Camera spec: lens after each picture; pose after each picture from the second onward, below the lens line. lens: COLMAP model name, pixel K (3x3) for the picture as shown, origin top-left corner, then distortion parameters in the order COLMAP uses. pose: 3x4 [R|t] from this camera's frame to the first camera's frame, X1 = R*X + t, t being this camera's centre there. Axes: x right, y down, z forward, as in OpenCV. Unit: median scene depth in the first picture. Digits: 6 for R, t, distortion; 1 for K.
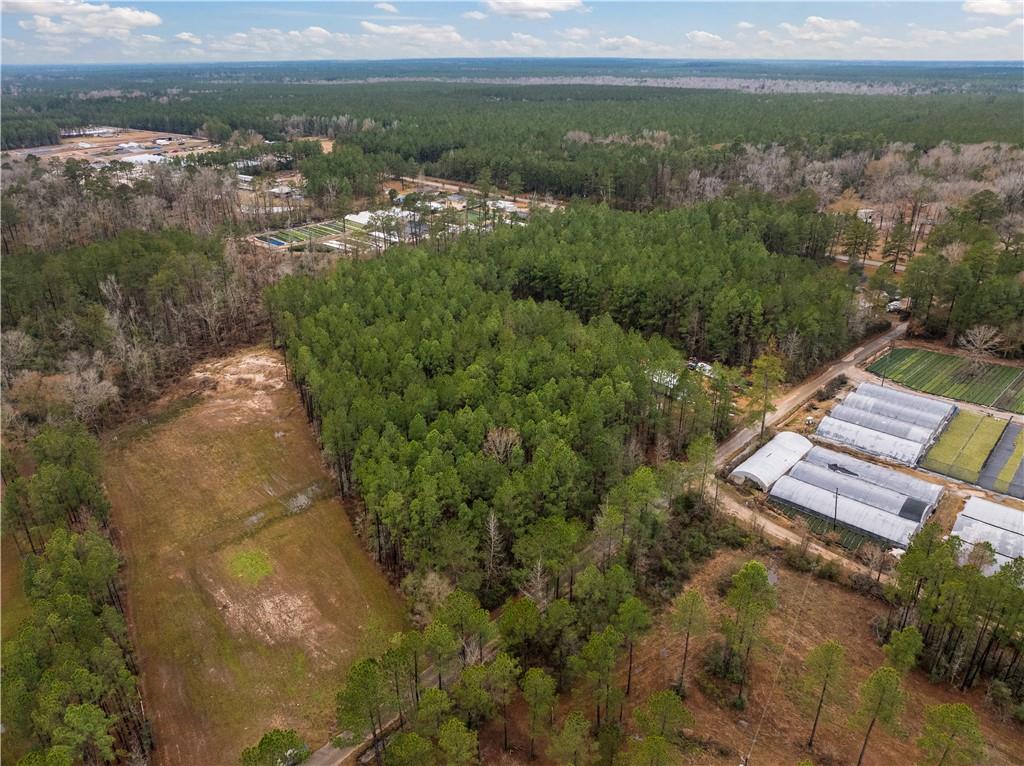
lens RADIAL K [[728.1, 0, 516.3], [0, 728.1, 382.7], [0, 0, 1]] dist [-0.034031, 0.003794]
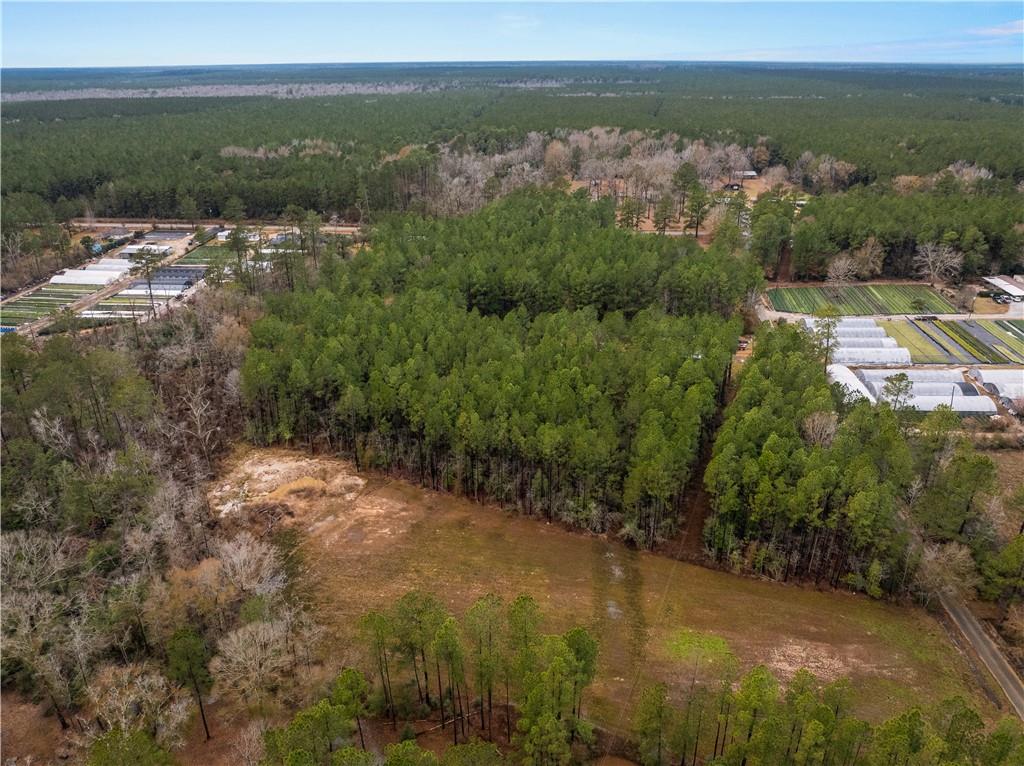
lens RADIAL K [[728.1, 0, 516.3], [0, 728.1, 382.7], [0, 0, 1]] dist [-0.034031, 0.003794]
pose [[0.780515, -0.259052, 0.568936, -0.646084], [0.262530, 0.961785, 0.077767, -0.120878], [-0.567340, 0.088664, 0.818697, 0.262124]]
